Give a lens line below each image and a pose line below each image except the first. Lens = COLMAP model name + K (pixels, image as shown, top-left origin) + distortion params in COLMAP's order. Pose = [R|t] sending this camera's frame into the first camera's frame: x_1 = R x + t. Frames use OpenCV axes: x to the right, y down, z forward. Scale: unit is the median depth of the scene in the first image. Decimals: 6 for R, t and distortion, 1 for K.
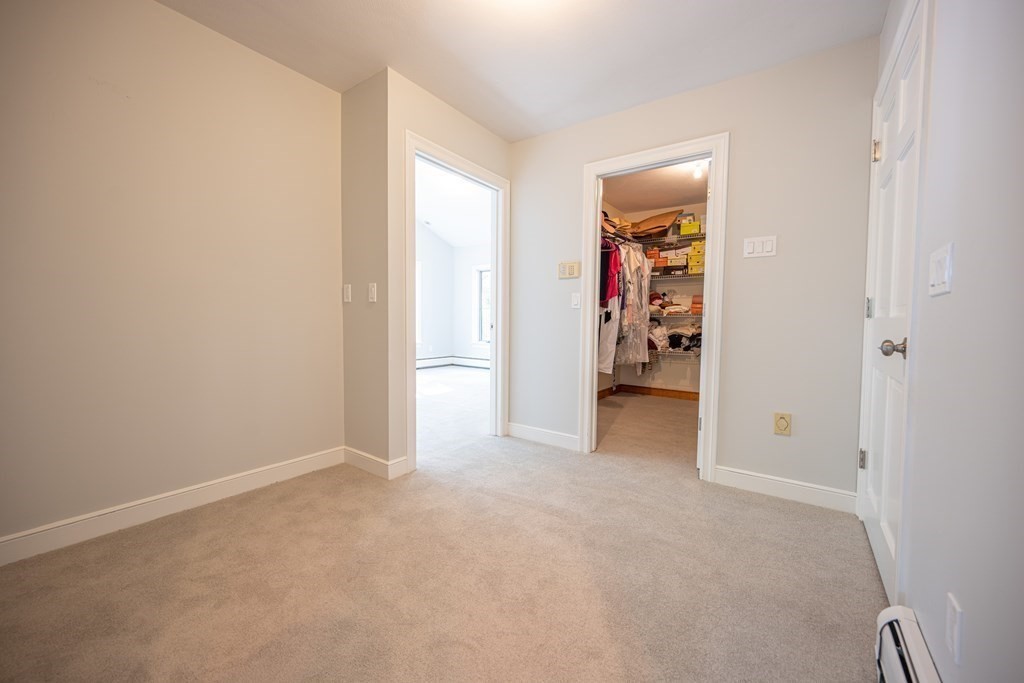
lens RADIAL K [[401.8, 0, 514.7], [0, 401.8, 340.9], [0, 0, 1]] dist [-0.000547, 0.000244]
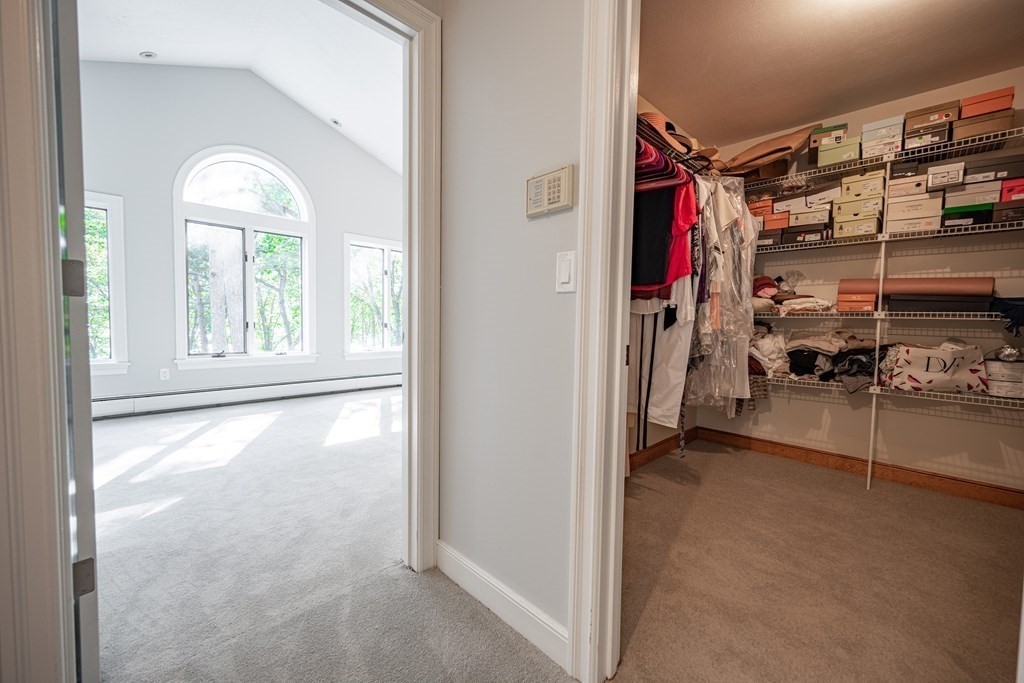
lens RADIAL K [[401.8, 0, 514.7], [0, 401.8, 340.9], [0, 0, 1]] dist [-0.000547, 0.000244]
pose [[0.984128, 0.014556, -0.176863, 0.123433], [-0.015317, 0.999878, -0.002942, -0.024214], [0.176799, 0.005604, 0.984231, 0.445277]]
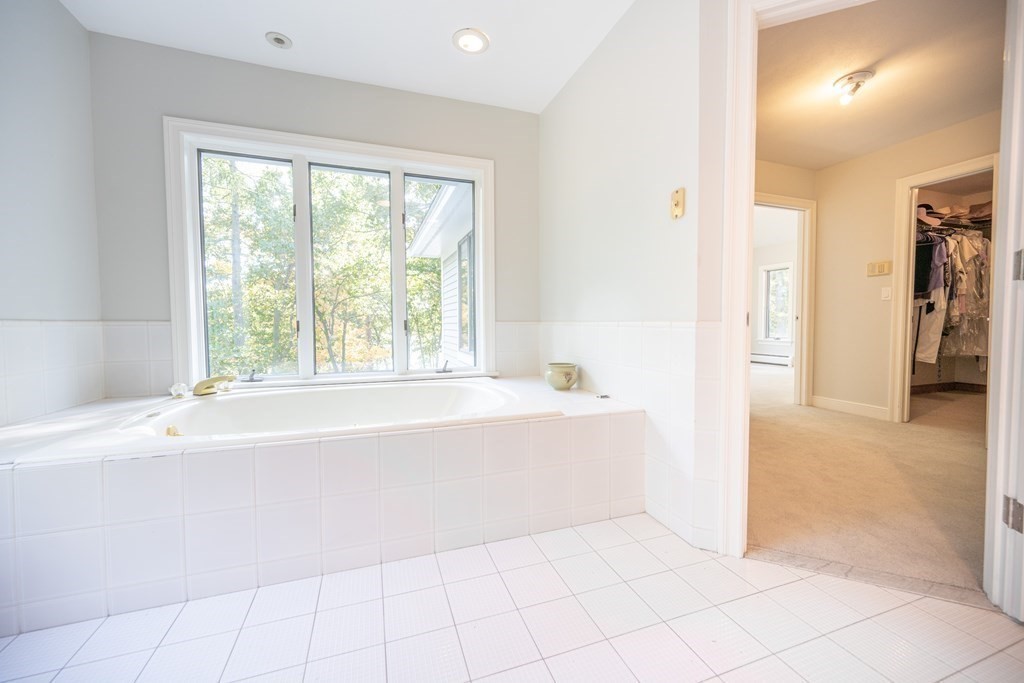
lens RADIAL K [[401.8, 0, 514.7], [0, 401.8, 340.9], [0, 0, 1]] dist [-0.000547, 0.000244]
pose [[0.819873, 0.008903, -0.572476, -0.048595], [-0.014842, 0.999874, -0.005706, 0.044902], [0.572353, 0.013175, 0.819902, -0.431937]]
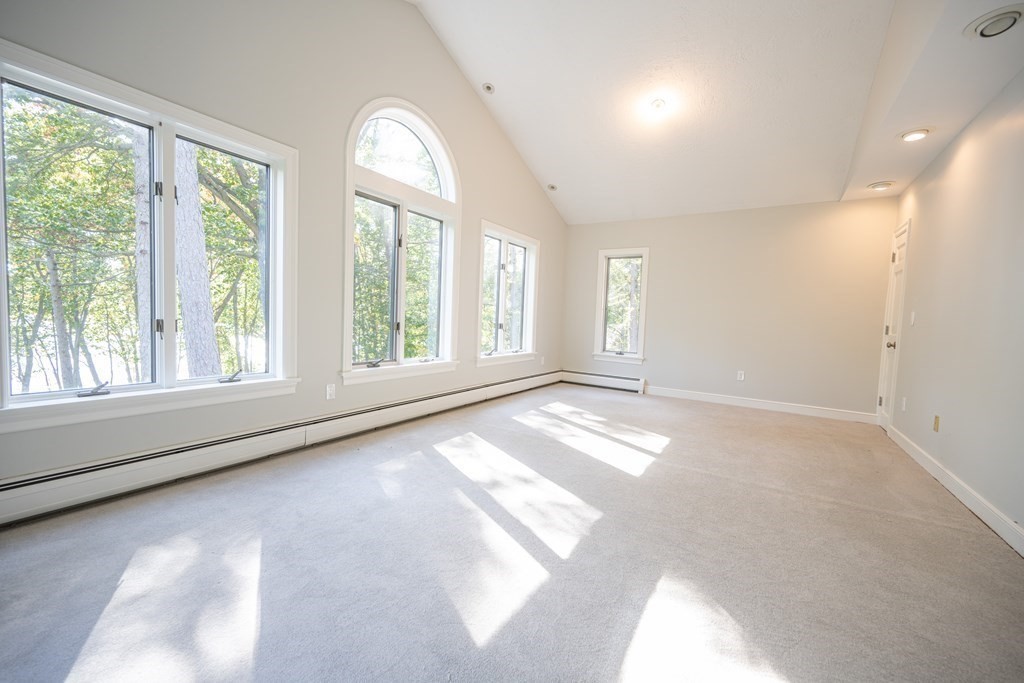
lens RADIAL K [[401.8, 0, 514.7], [0, 401.8, 340.9], [0, 0, 1]] dist [-0.000547, 0.000244]
pose [[0.998152, 0.024032, 0.055816, -0.556167], [-0.024508, 0.999669, 0.007850, -0.039888], [-0.055609, -0.009203, 0.998410, 0.498160]]
